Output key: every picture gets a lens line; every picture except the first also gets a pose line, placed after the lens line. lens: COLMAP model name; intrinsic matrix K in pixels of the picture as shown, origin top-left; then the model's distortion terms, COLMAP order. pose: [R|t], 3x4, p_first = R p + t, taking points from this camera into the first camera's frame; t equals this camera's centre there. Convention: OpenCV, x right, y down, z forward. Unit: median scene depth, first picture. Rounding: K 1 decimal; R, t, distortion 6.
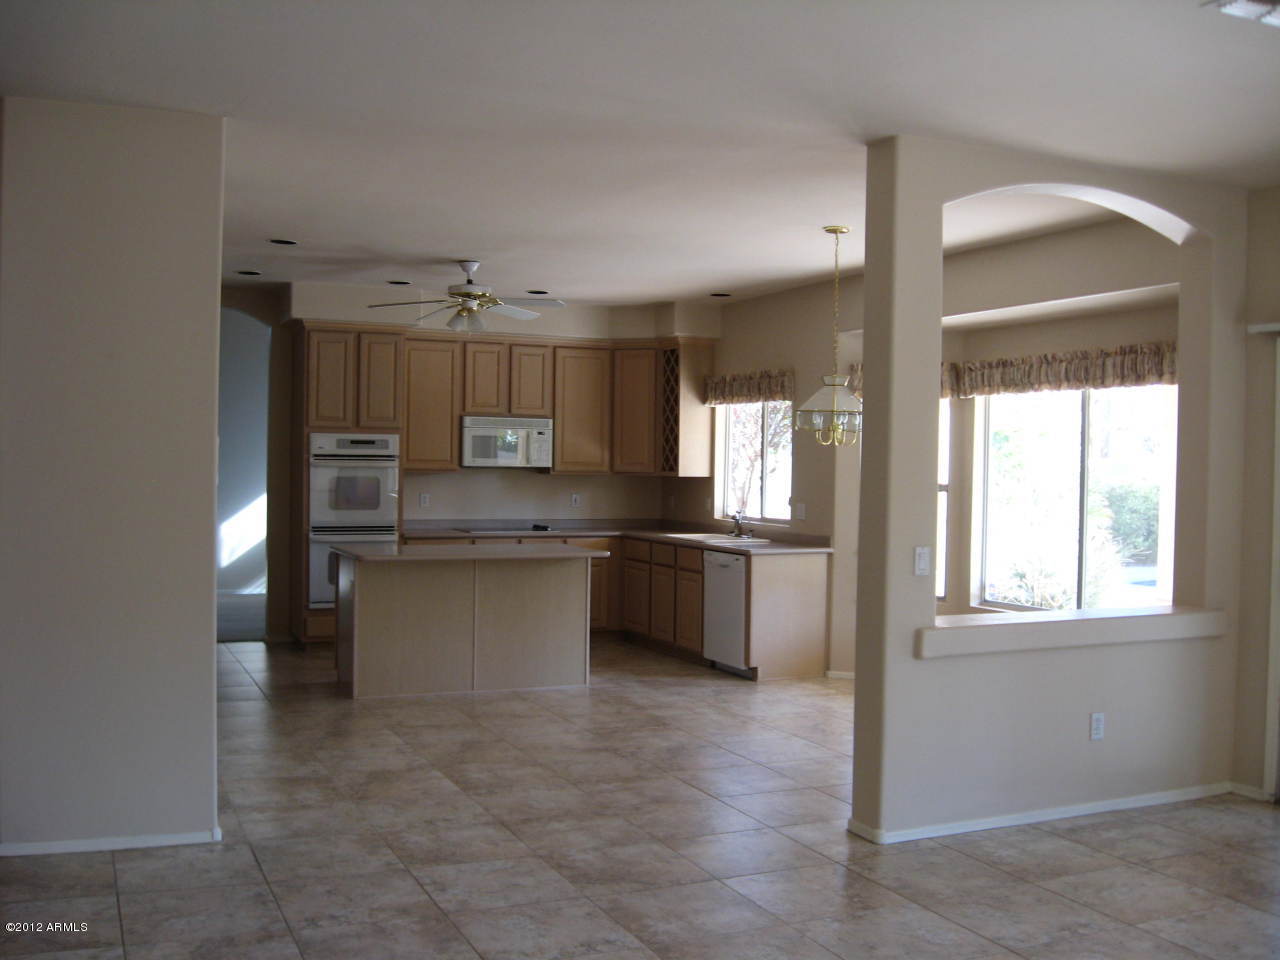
lens RADIAL K [[1329.4, 0, 640.0], [0, 1329.4, 480.0], [0, 0, 1]] dist [-0.119497, 0.026858]
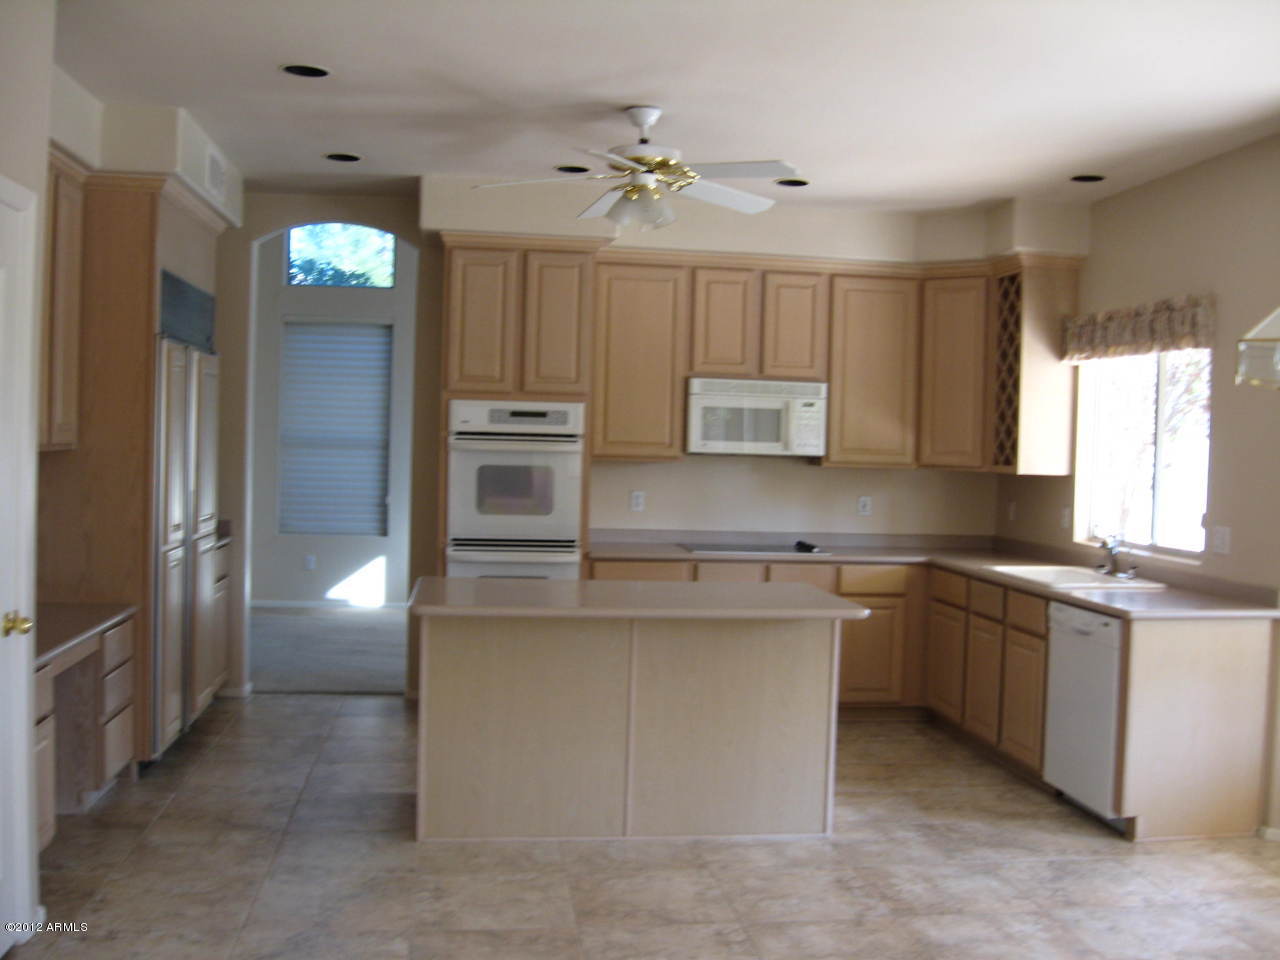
lens RADIAL K [[1329.4, 0, 640.0], [0, 1329.4, 480.0], [0, 0, 1]] dist [-0.119497, 0.026858]
pose [[0.960656, 0.020400, -0.276992, 0.031655], [-0.017470, 0.999762, 0.013042, -0.004998], [0.277192, -0.007690, 0.960784, 0.364820]]
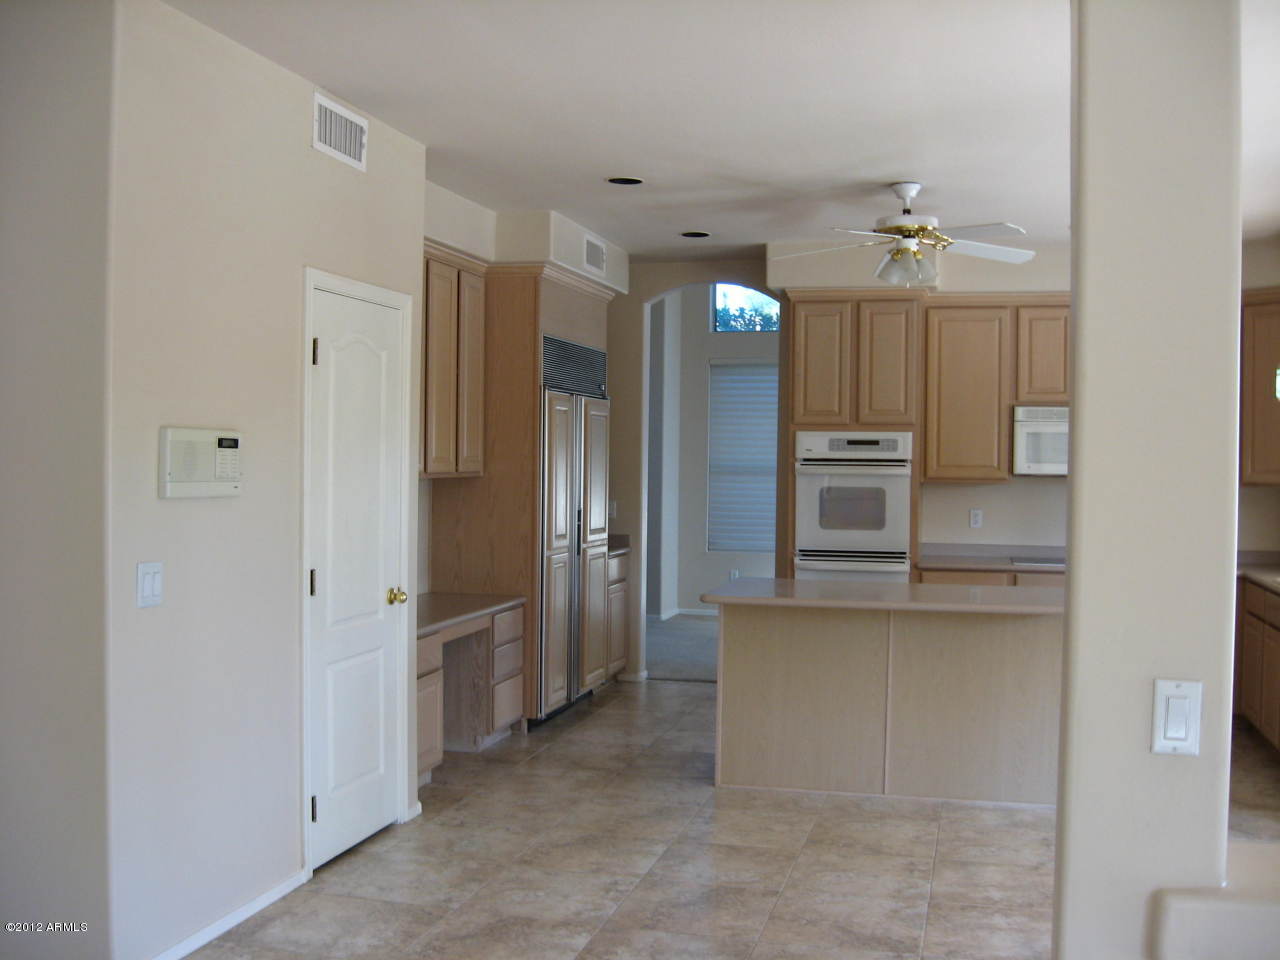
lens RADIAL K [[1329.4, 0, 640.0], [0, 1329.4, 480.0], [0, 0, 1]] dist [-0.119497, 0.026858]
pose [[0.785646, 0.004930, -0.618656, 0.166141], [-0.008884, 0.999955, -0.003314, -0.002927], [0.618612, 0.008100, 0.785655, 0.307212]]
